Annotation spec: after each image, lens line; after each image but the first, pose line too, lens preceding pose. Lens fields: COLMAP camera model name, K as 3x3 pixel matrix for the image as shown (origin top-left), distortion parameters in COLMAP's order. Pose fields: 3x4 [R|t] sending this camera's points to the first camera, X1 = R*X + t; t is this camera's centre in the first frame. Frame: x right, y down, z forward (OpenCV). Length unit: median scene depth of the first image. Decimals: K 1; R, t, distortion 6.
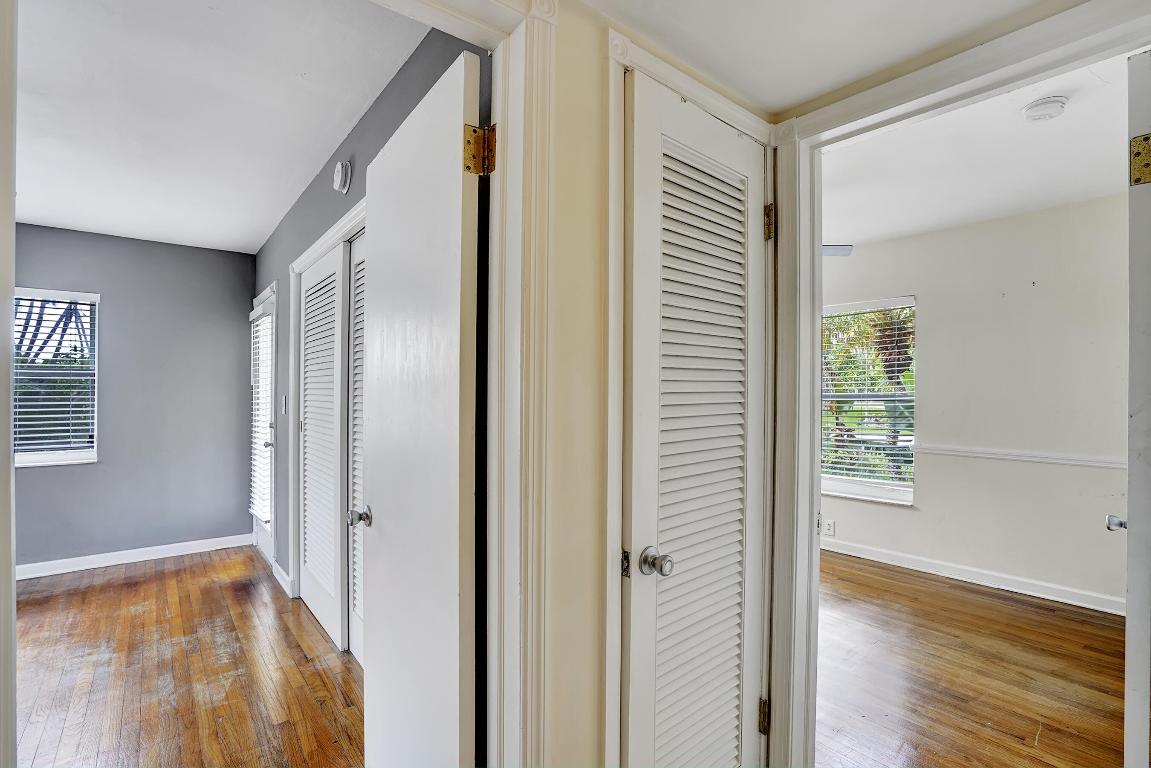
lens RADIAL K [[538.6, 0, 572.0], [0, 538.6, 384.5], [0, 0, 1]] dist [-0.032703, 0.009668]
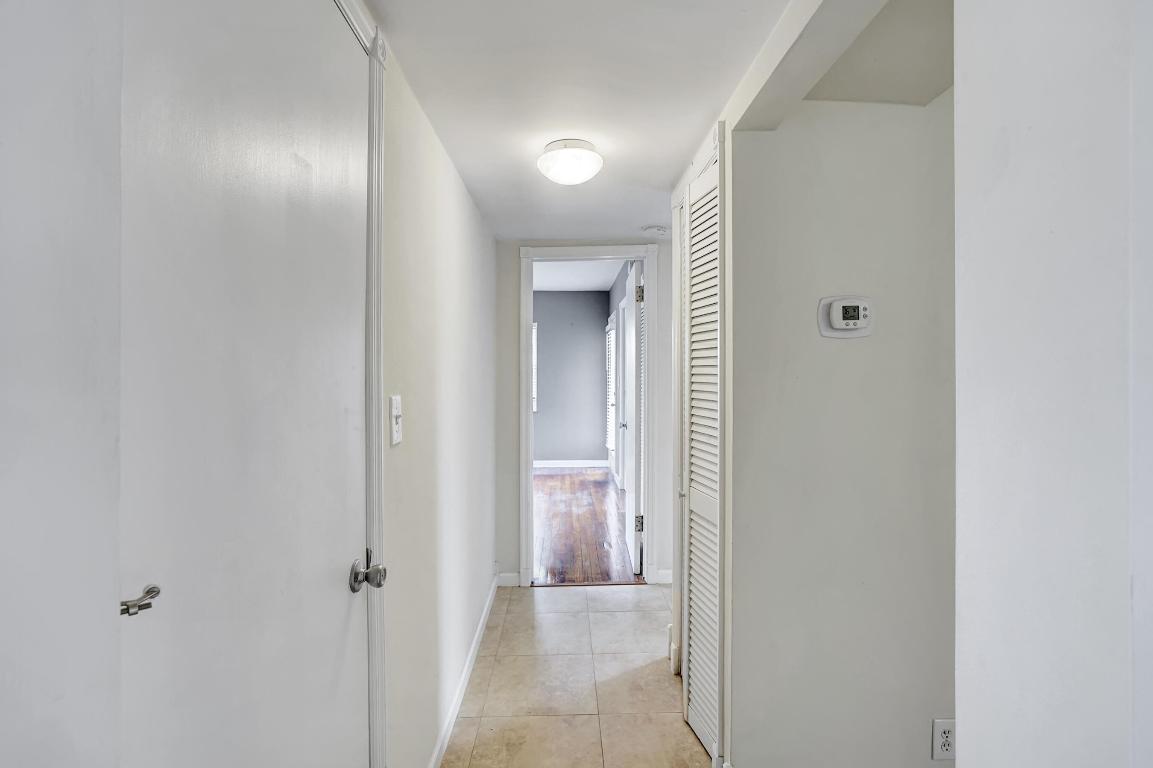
lens RADIAL K [[539.6, 0, 573.0], [0, 539.6, 384.5], [0, 0, 1]] dist [-0.032703, 0.009668]
pose [[0.795582, 0.017121, -0.605604, 0.392952], [0.004792, 0.999392, 0.034549, -0.015072], [0.605827, -0.030389, 0.795016, -0.475019]]
